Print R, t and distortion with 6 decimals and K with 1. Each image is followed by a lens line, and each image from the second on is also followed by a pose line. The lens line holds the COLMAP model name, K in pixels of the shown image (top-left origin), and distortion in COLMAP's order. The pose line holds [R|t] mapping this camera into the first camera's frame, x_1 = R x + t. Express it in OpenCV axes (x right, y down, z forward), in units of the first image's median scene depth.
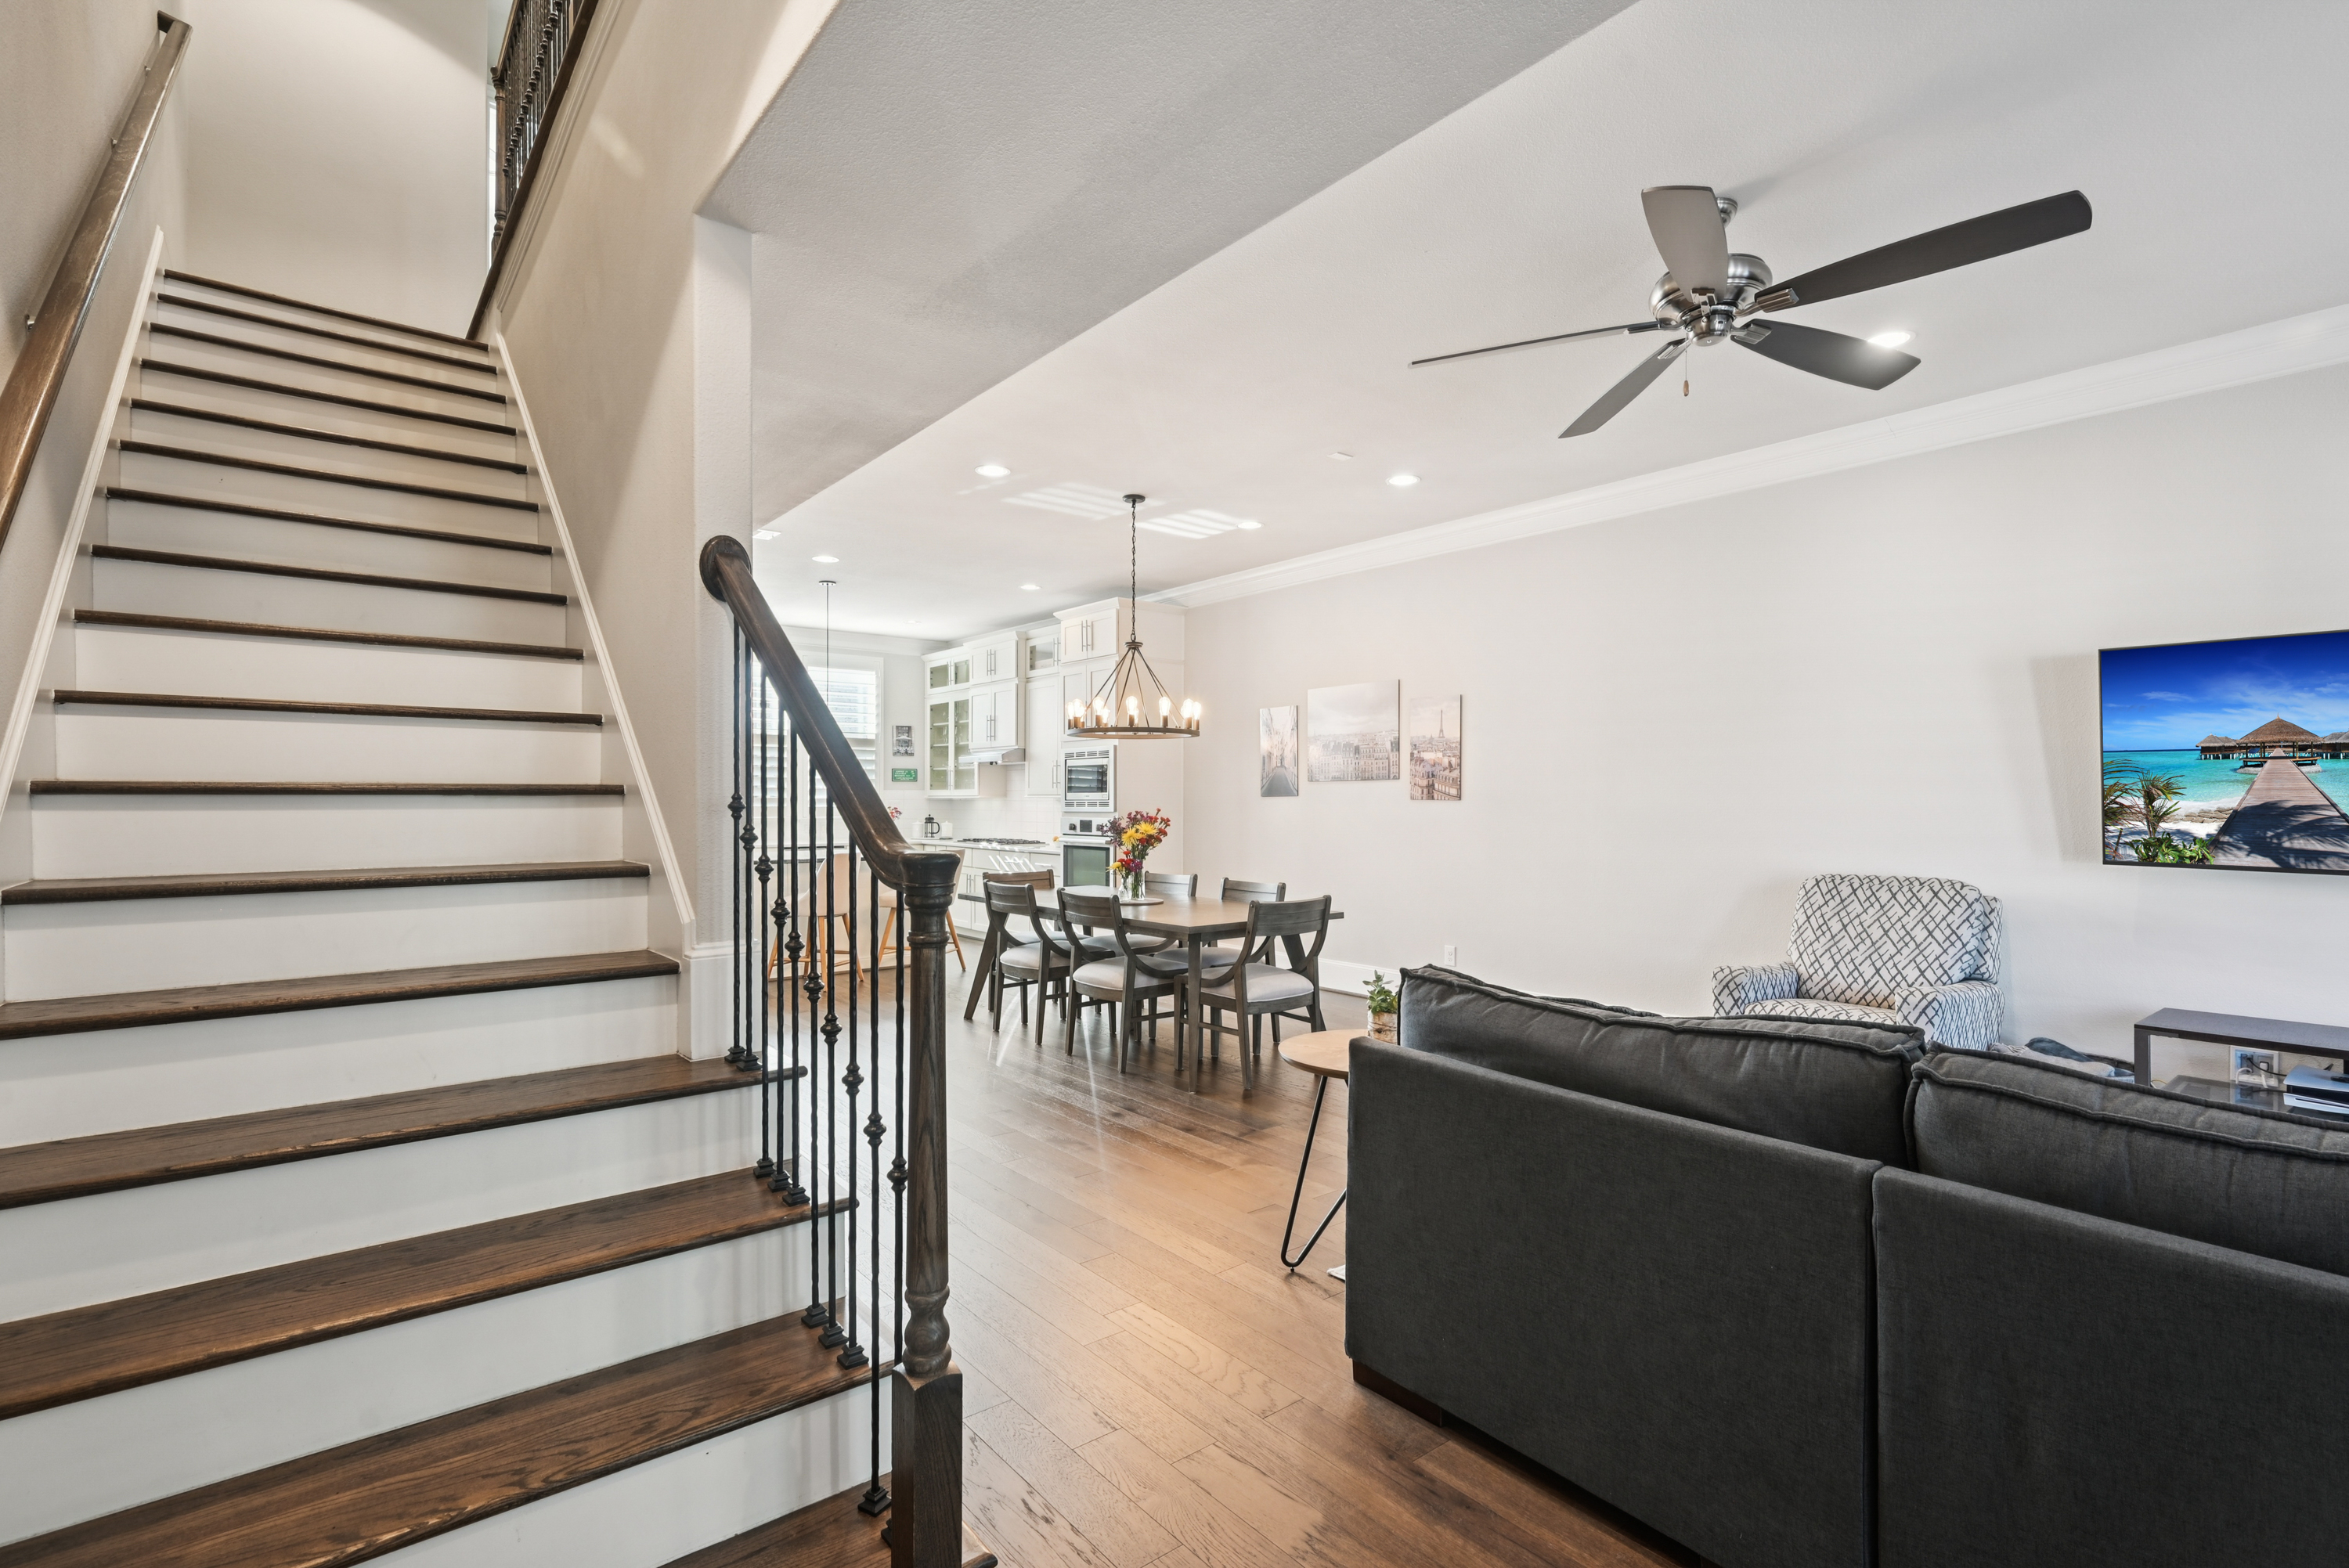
lens RADIAL K [[1111.9, 0, 1169.3], [0, 1111.9, 794.7], [0, 0, 1]] dist [-0.000883, 0.001485]
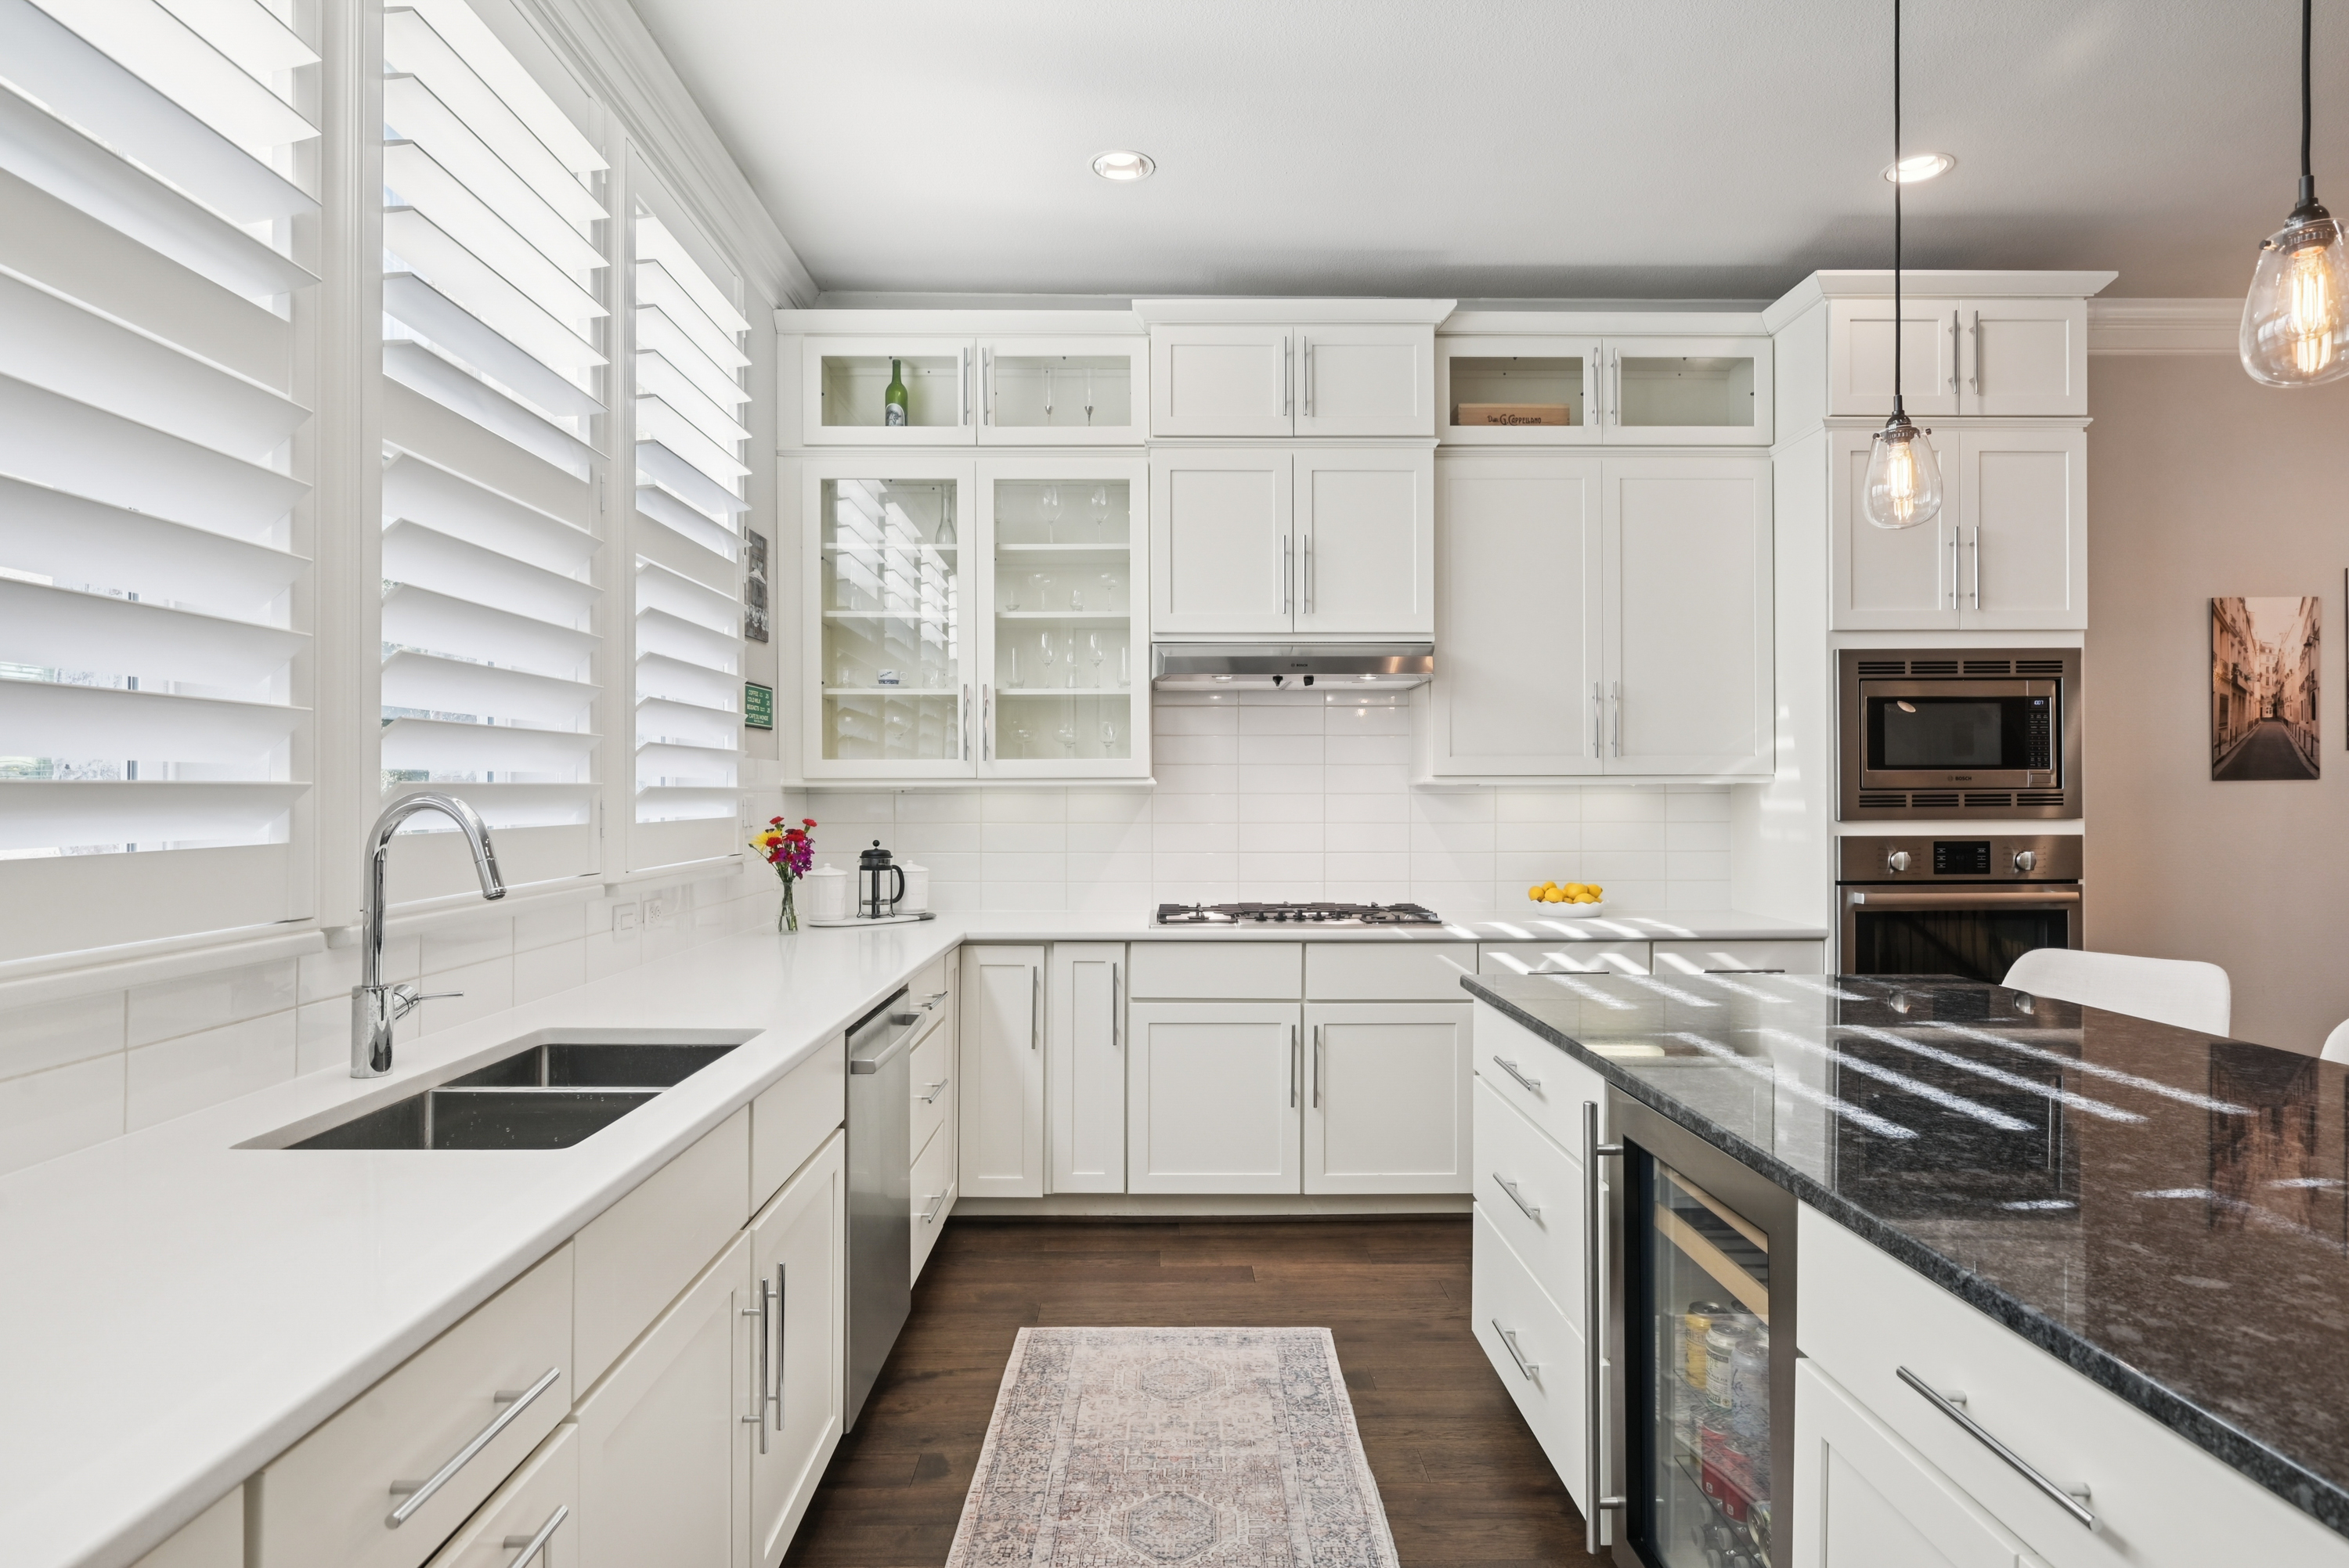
lens RADIAL K [[1267.4, 0, 1159.3], [0, 1267.4, 790.2], [0, 0, 1]] dist [-0.004503, -0.001193]
pose [[0.607540, -0.002658, 0.794285, -0.457764], [-0.000143, 0.999994, 0.003456, 0.003136], [-0.794289, -0.002214, 0.607536, 0.754618]]
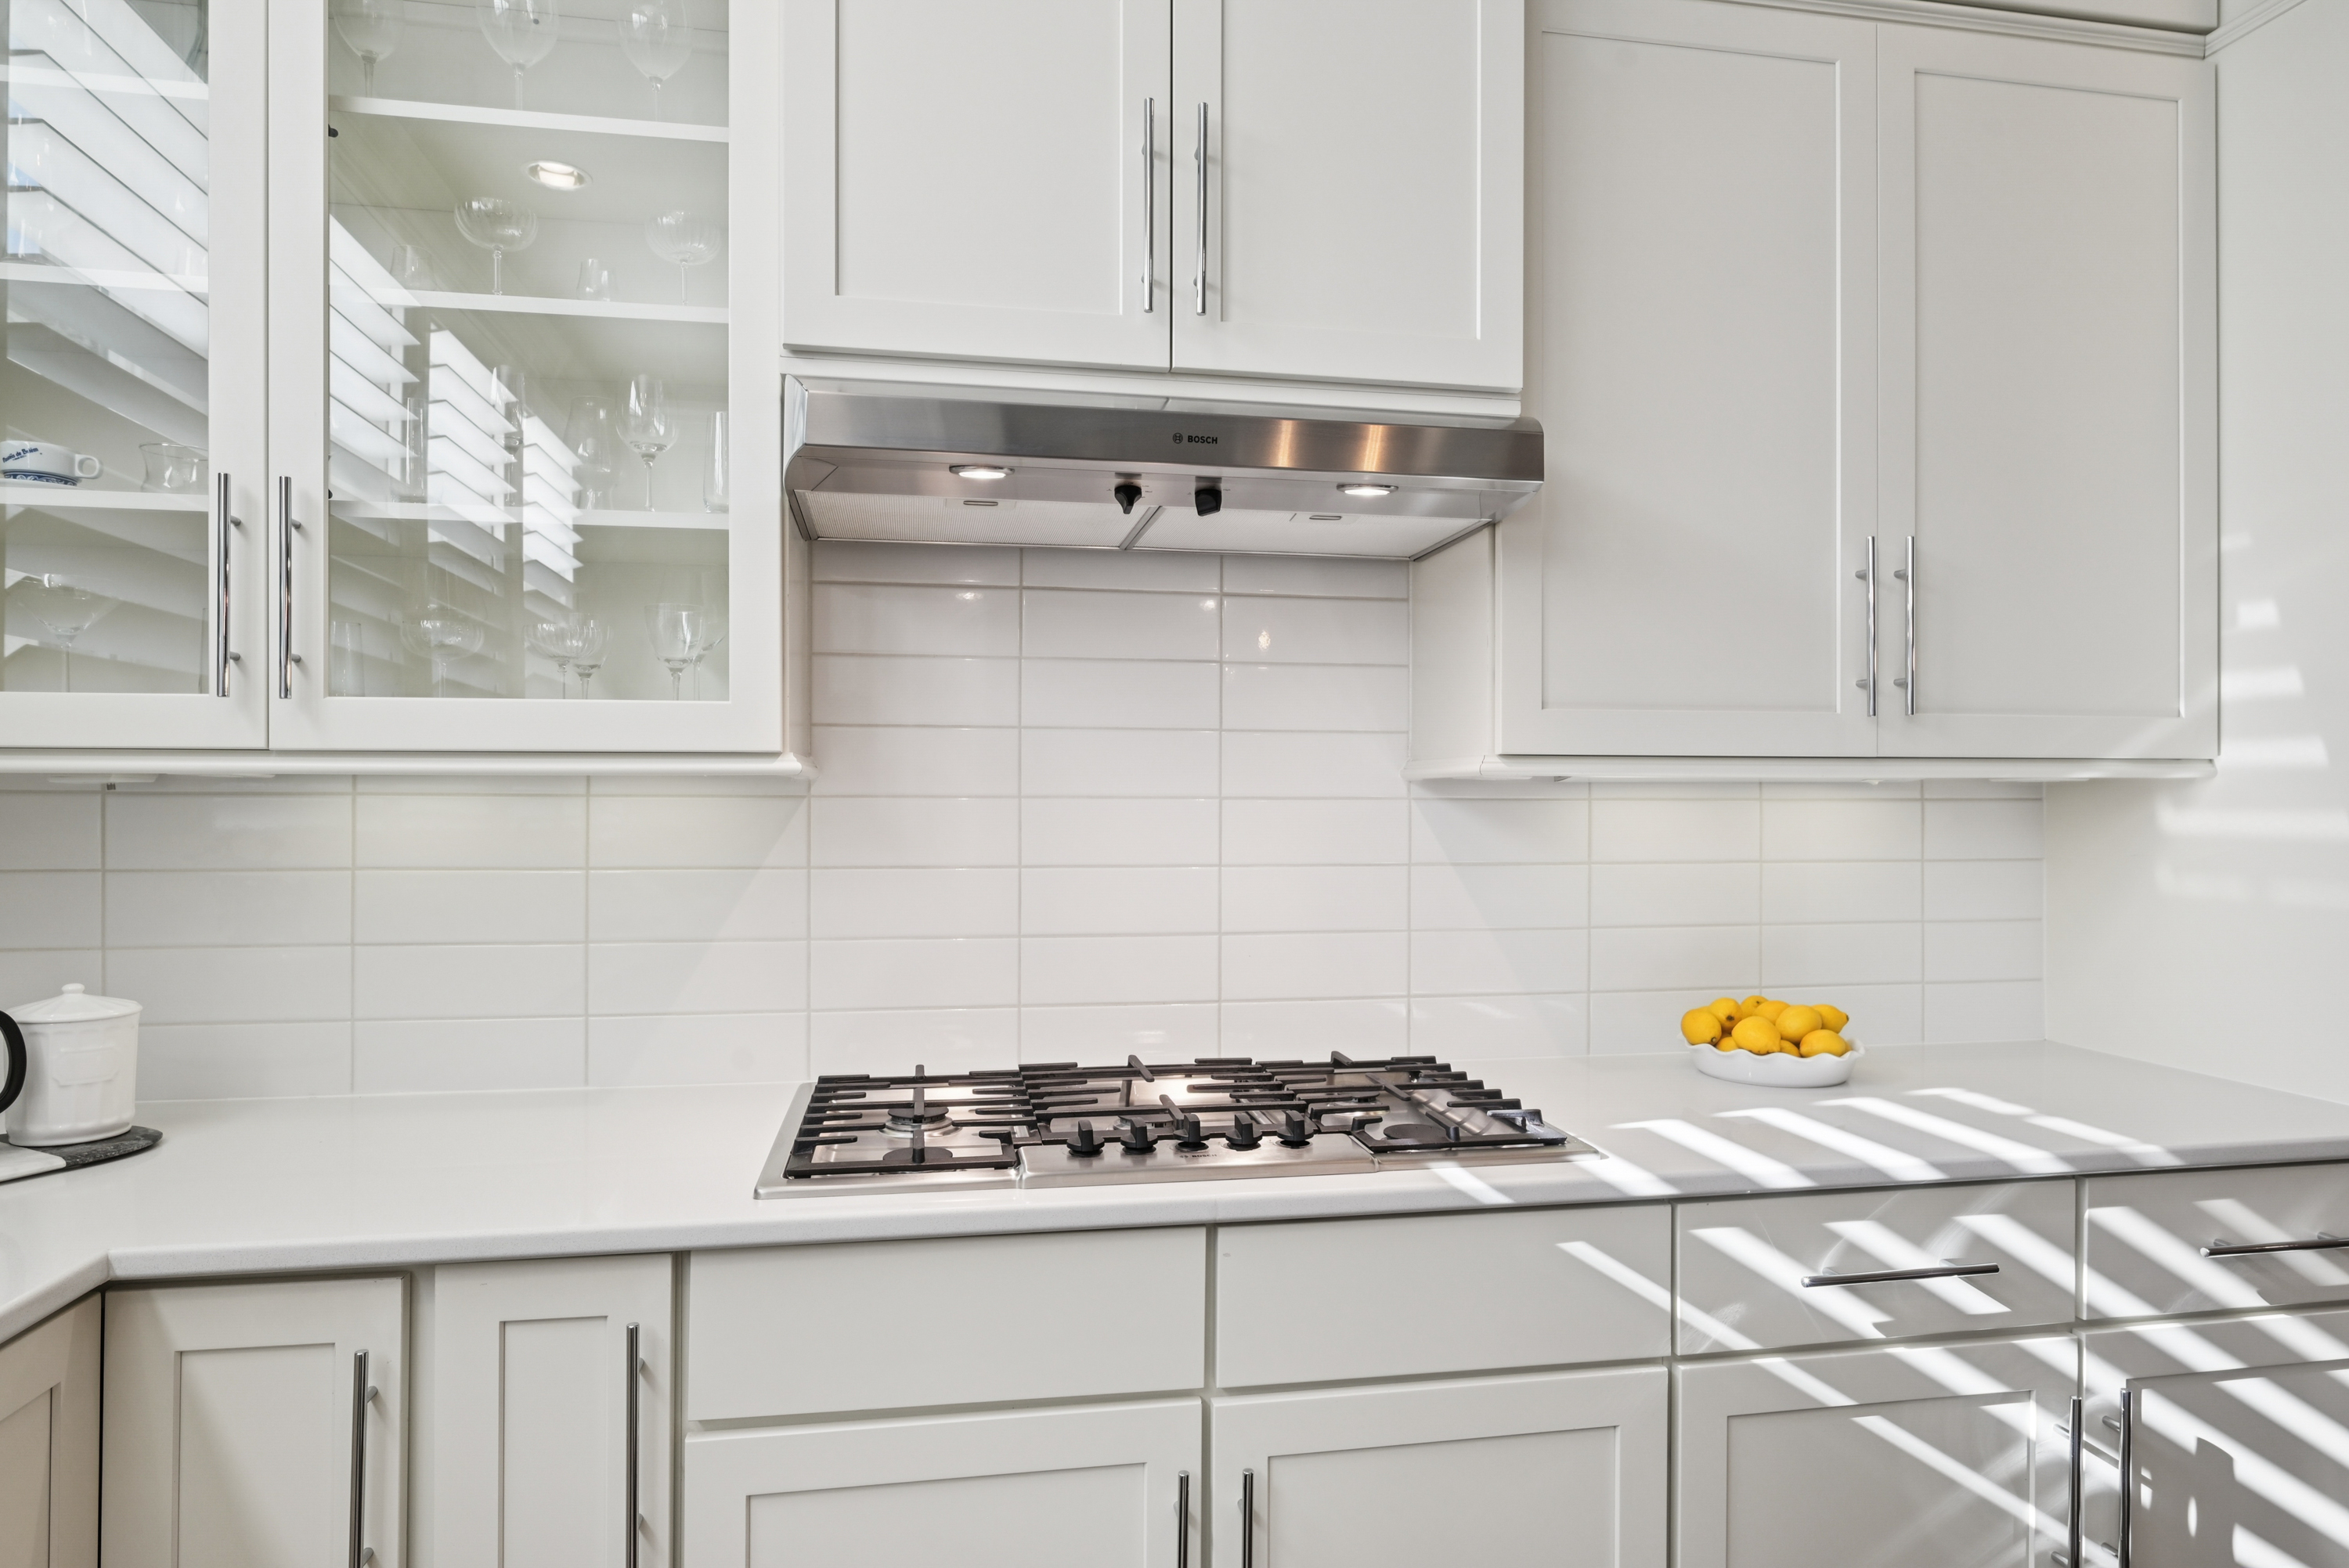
lens RADIAL K [[1359.8, 0, 1175.9], [0, 1359.8, 803.9], [0, 0, 1]] dist [-0.002486, 0.003425]
pose [[0.457881, -0.012150, 0.888931, -0.278633], [-0.005026, 0.999855, 0.016254, 0.003540], [-0.888999, -0.011910, 0.457753, 0.875095]]
